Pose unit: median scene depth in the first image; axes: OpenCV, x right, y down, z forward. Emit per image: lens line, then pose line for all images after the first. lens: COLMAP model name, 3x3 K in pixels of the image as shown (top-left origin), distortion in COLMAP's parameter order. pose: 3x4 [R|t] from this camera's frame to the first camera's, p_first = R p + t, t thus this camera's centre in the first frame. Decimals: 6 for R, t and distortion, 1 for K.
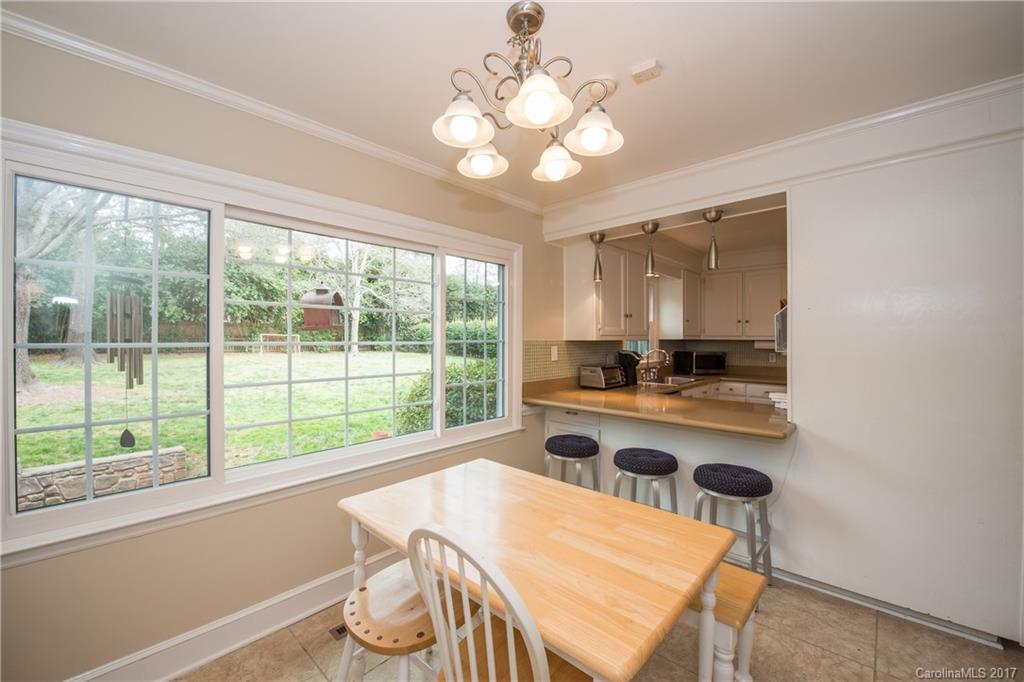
lens RADIAL K [[407.1, 0, 512.0], [0, 407.1, 341.0], [0, 0, 1]] dist [-0.021667, -0.000020]
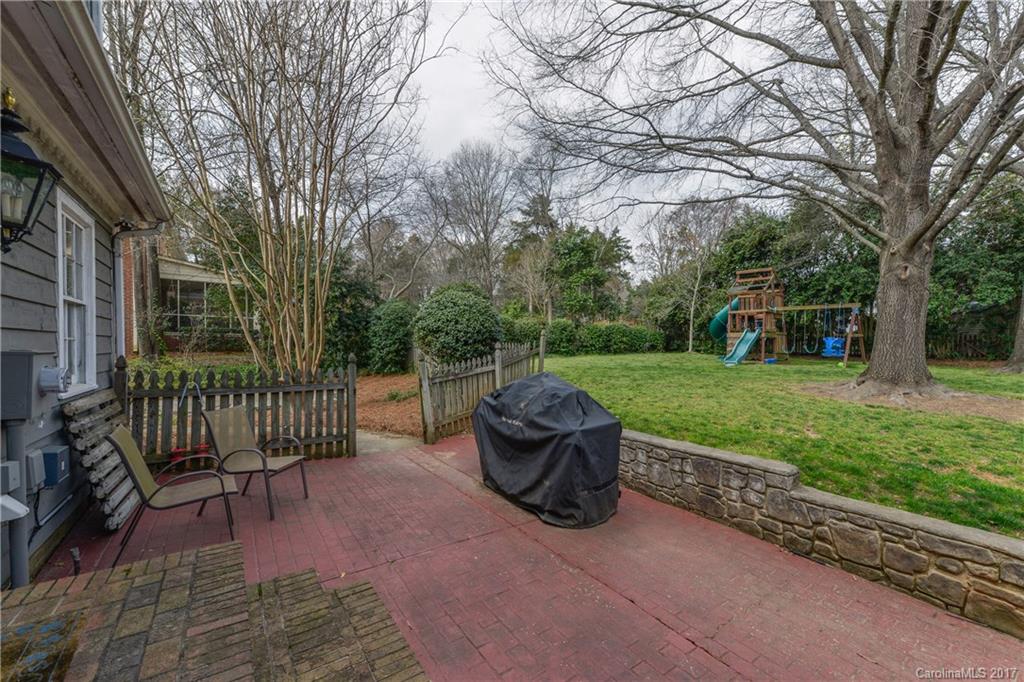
lens RADIAL K [[407.9, 0, 524.1], [0, 407.9, 354.1], [0, 0, 1]] dist [0.013119, 0.000339]
pose [[-0.192270, 0.014795, -0.981231, -0.092866], [-0.015471, 0.999716, 0.018105, 0.017365], [0.981220, 0.018661, -0.191987, 0.149565]]
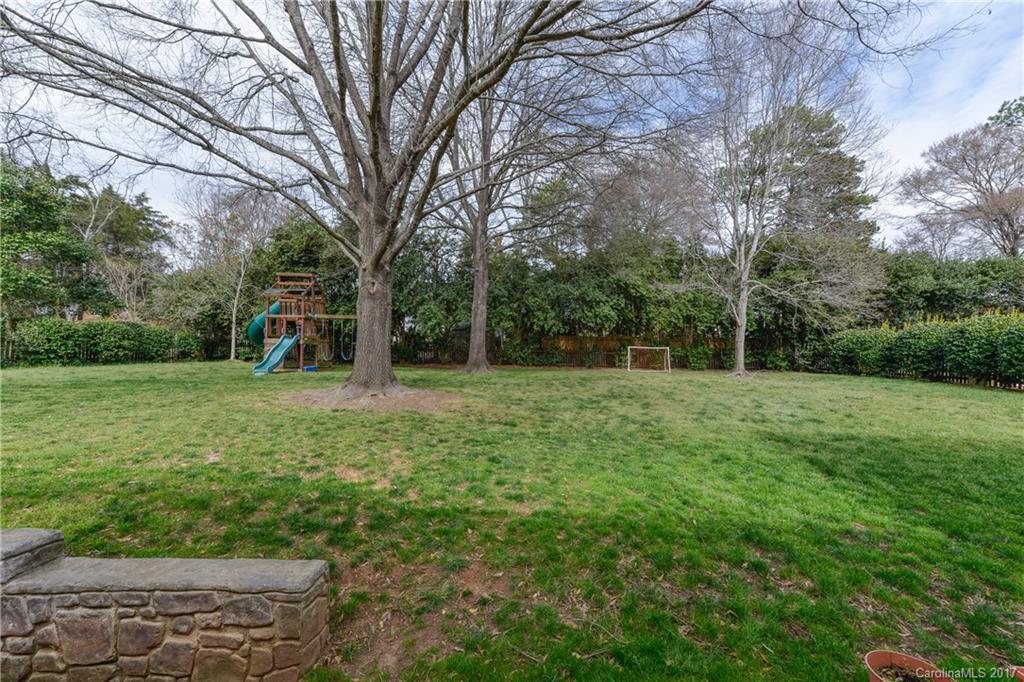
lens RADIAL K [[407.9, 0, 524.1], [0, 407.9, 354.1], [0, 0, 1]] dist [0.013119, 0.000339]
pose [[0.665706, -0.003639, -0.746206, -0.113135], [-0.011023, 0.999831, -0.014709, 0.017342], [0.746133, 0.018017, 0.665553, 0.255260]]
